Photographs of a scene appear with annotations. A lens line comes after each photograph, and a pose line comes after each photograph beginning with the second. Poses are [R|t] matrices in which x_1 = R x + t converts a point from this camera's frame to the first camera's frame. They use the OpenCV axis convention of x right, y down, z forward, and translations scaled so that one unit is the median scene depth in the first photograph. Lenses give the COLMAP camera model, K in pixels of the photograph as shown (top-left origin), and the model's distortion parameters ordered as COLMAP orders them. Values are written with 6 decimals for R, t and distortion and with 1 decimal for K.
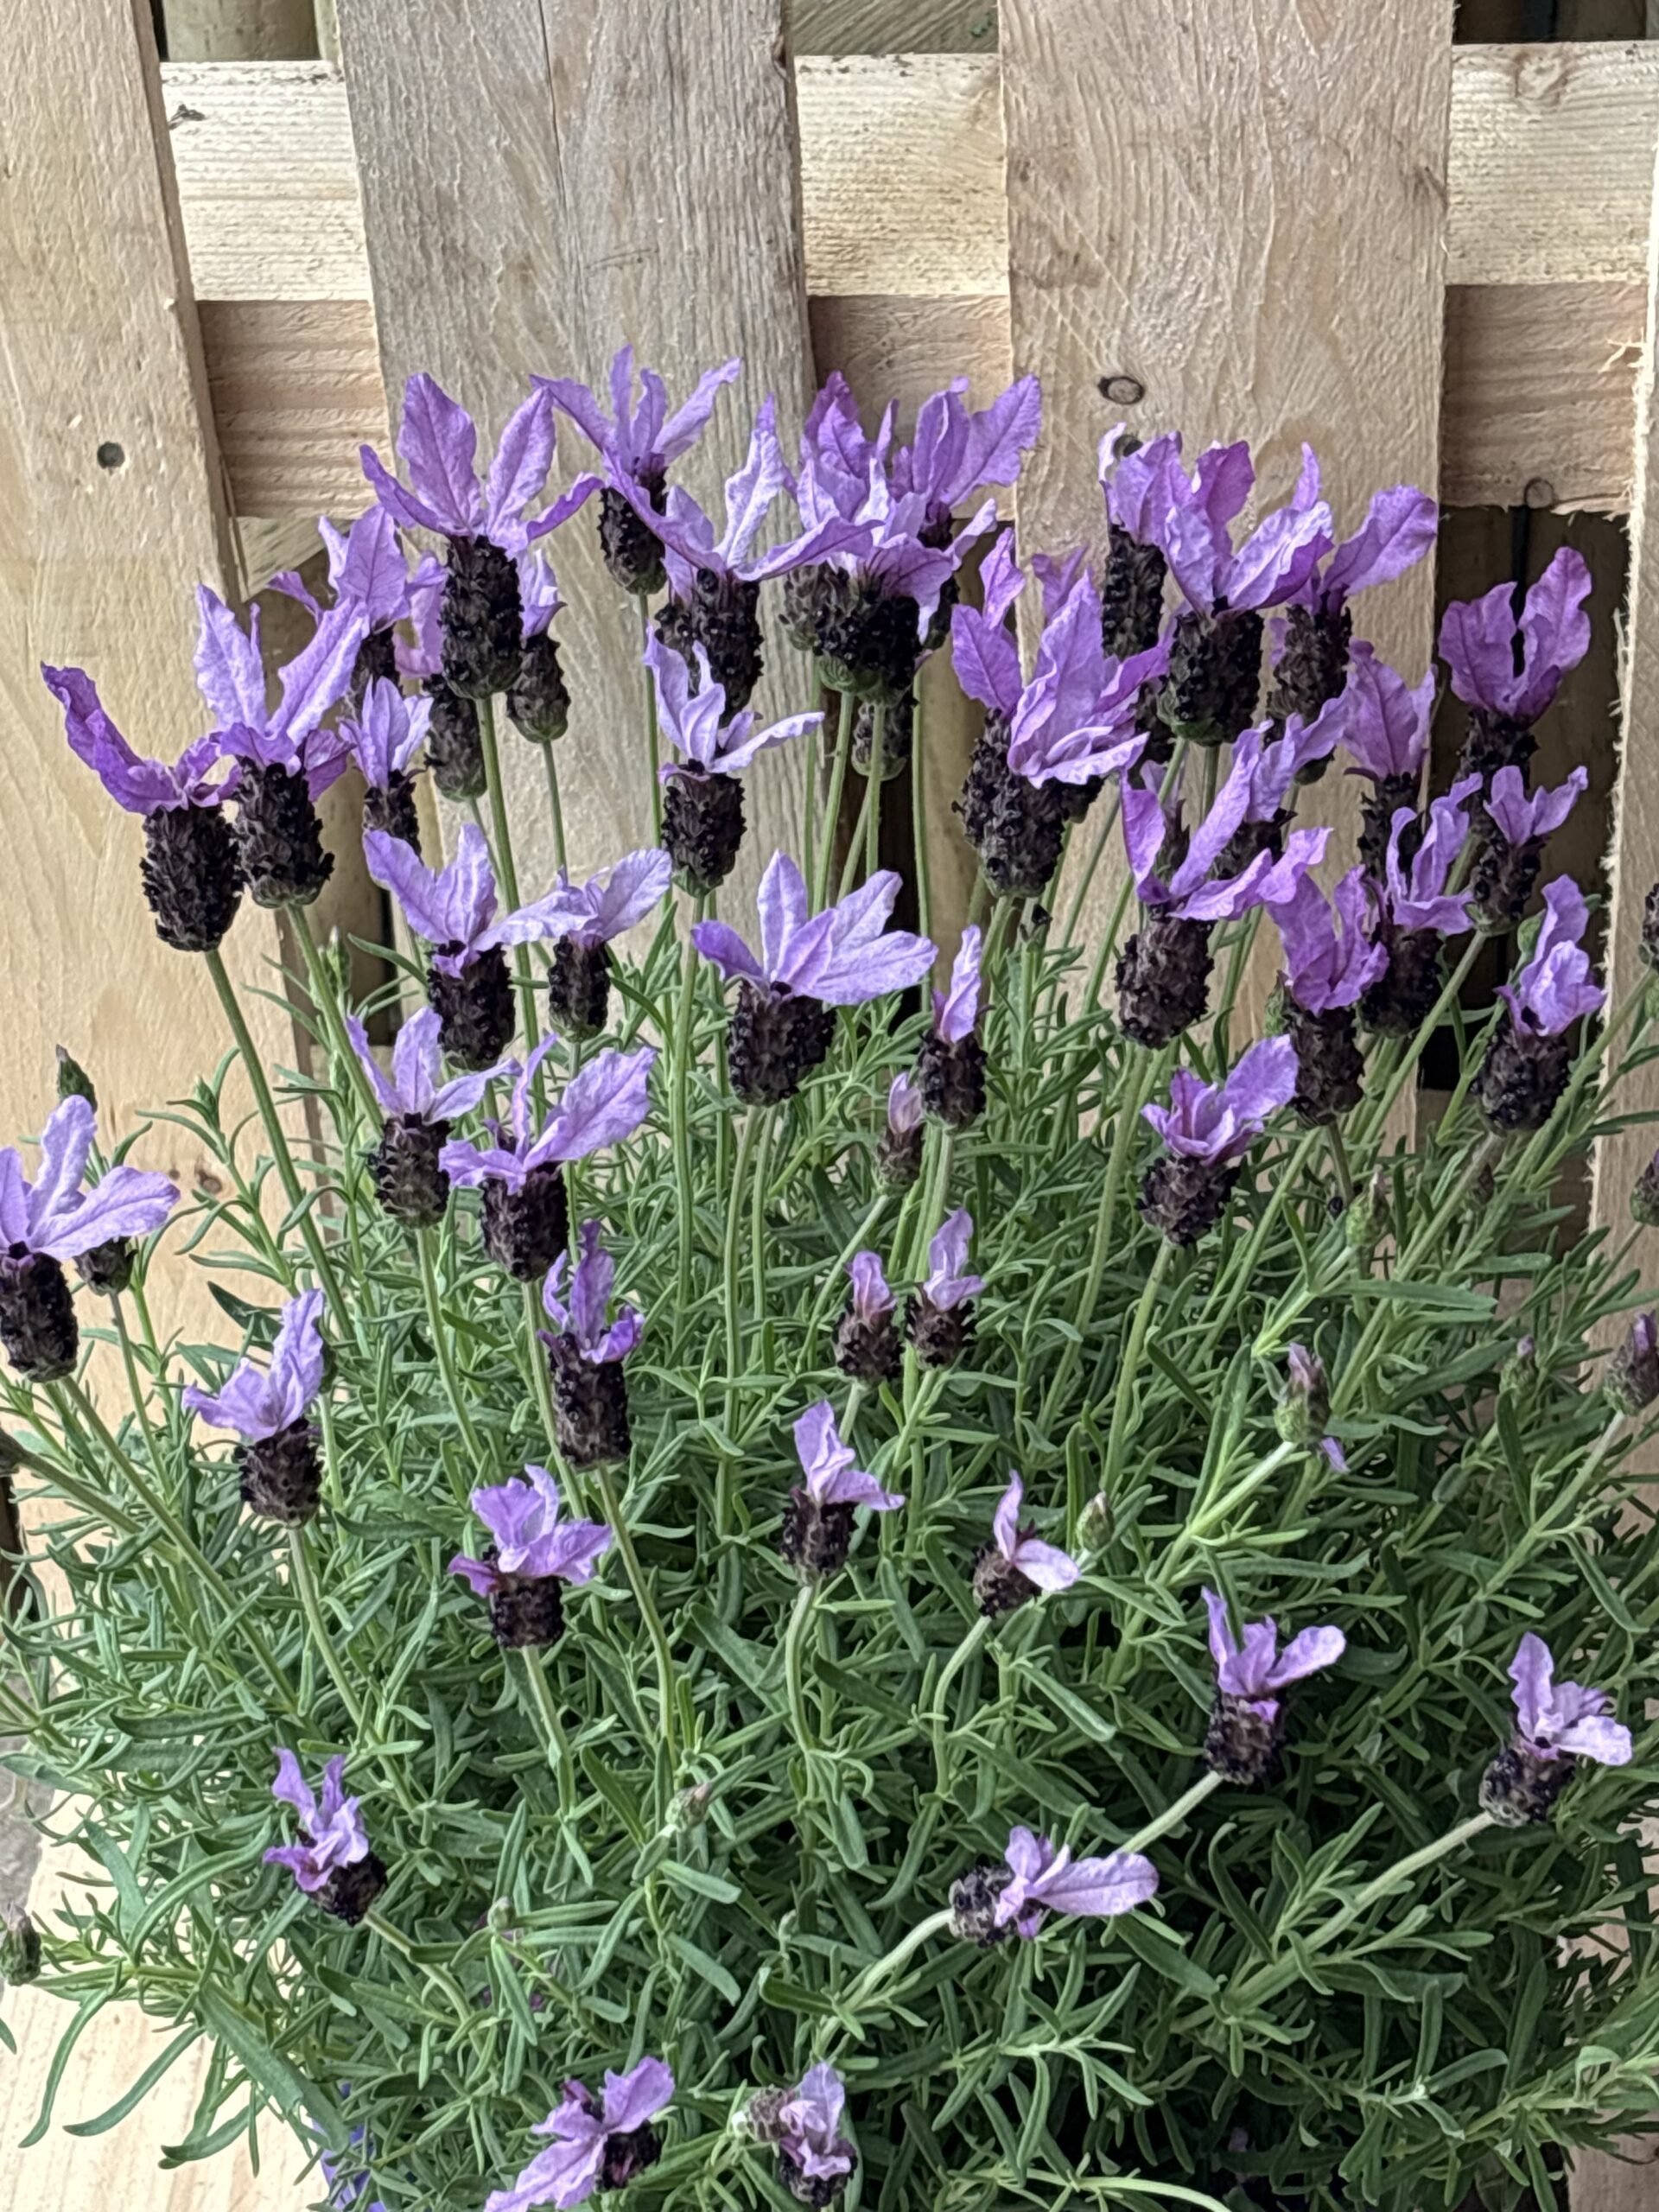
lens RADIAL K [[5157.8, 0, 810.6], [0, 5157.8, 1171.1], [0, 0, 1]] dist [0.149002, 0.000000]
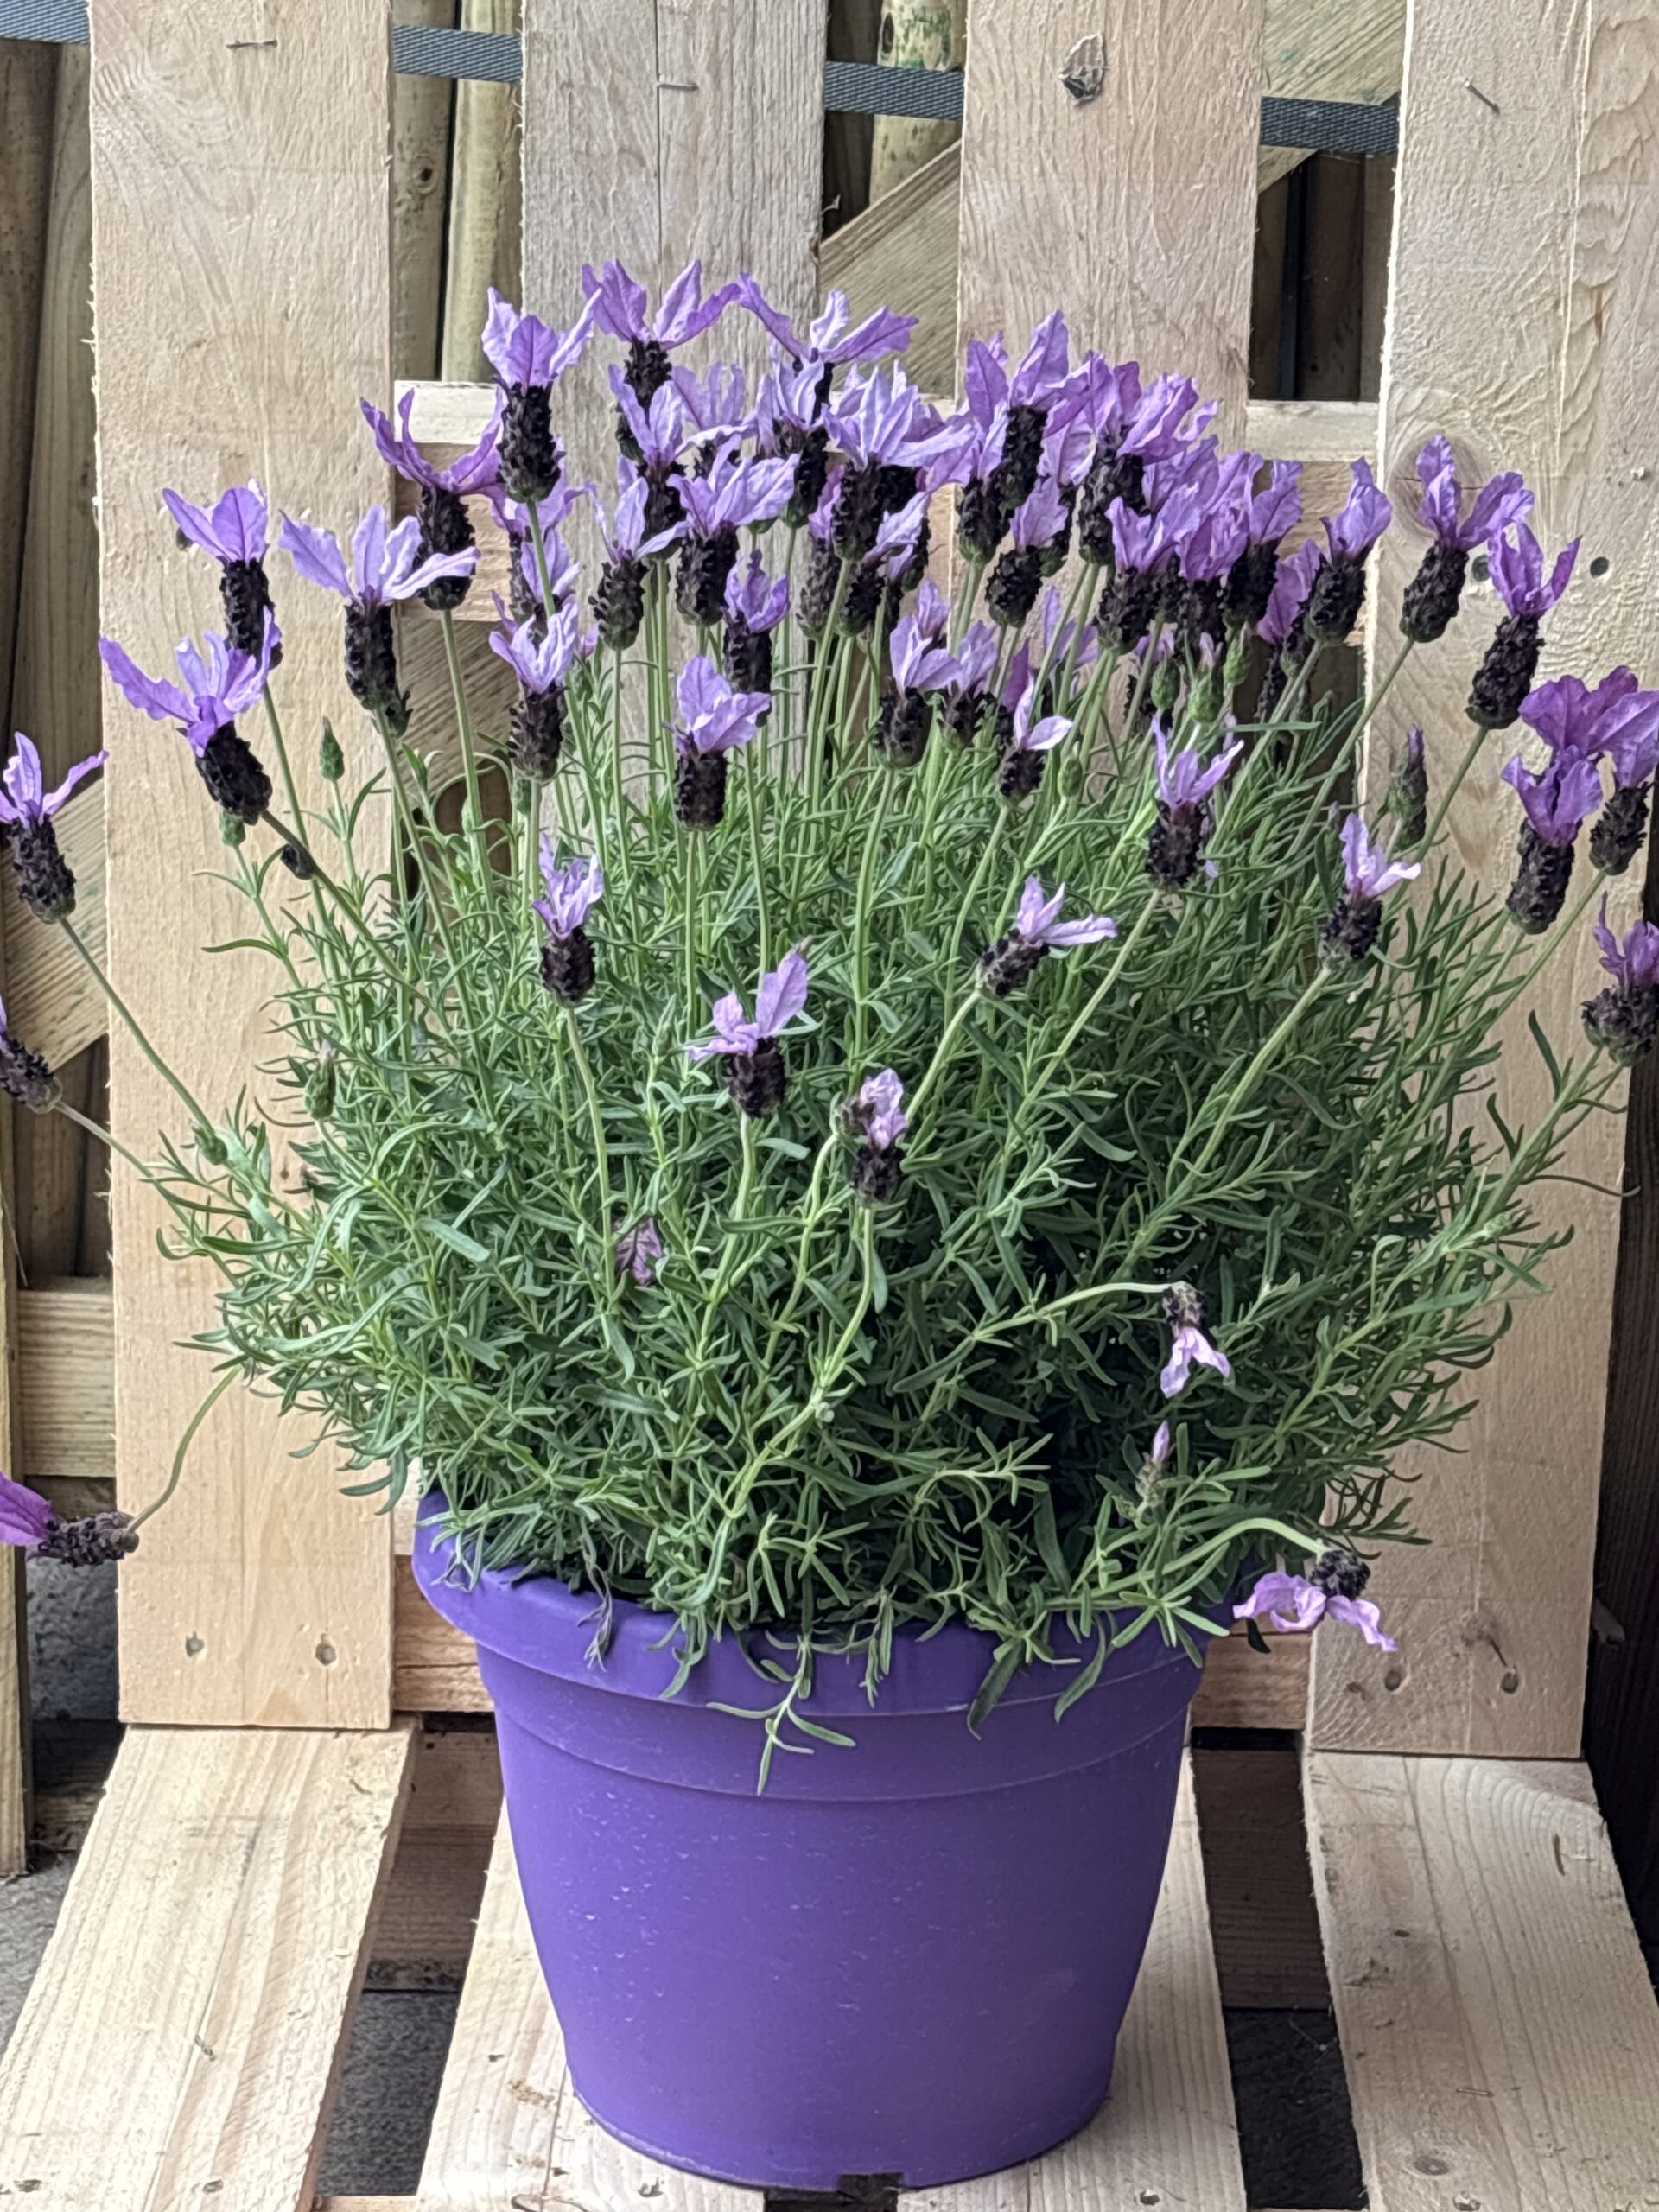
lens RADIAL K [[5157.8, 0, 831.7], [0, 5157.8, 1119.1], [0, 0, 1]] dist [0.149002, 0.000000]
pose [[0.995782, 0.054337, 0.073926, -0.096712], [-0.020574, 0.917487, -0.397233, 0.606512], [-0.089411, 0.394037, 0.914735, -0.280576]]
